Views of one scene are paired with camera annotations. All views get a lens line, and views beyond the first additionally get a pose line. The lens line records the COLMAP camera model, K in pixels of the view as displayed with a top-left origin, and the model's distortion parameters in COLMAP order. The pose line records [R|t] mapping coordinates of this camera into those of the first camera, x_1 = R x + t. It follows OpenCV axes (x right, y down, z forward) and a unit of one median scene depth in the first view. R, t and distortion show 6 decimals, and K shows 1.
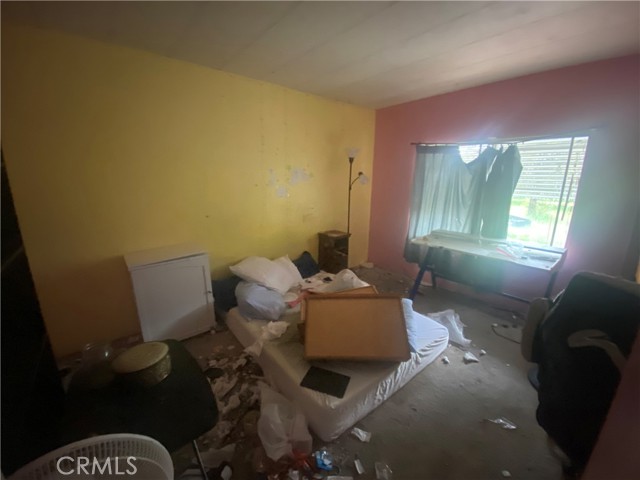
lens RADIAL K [[255.7, 0, 318.3], [0, 255.7, 240.7], [0, 0, 1]] dist [0.022437, -0.021578]
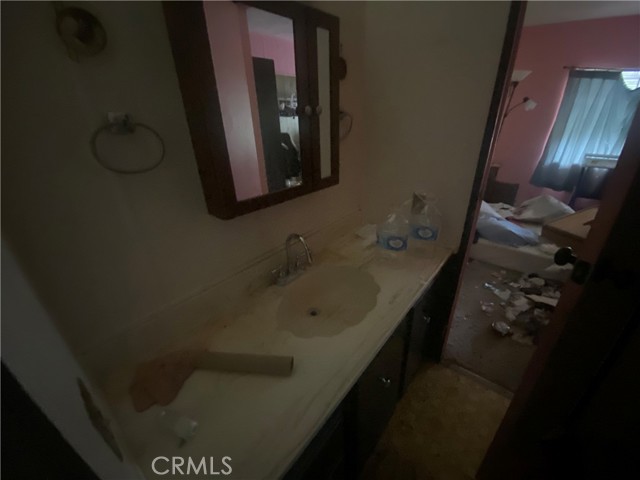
lens RADIAL K [[255.7, 0, 318.3], [0, 255.7, 240.7], [0, 0, 1]] dist [0.022437, -0.021578]
pose [[0.983638, -0.114695, 0.138927, -0.982353], [0.081883, 0.971529, 0.222321, -0.019893], [-0.160470, -0.207307, 0.965025, 0.071341]]
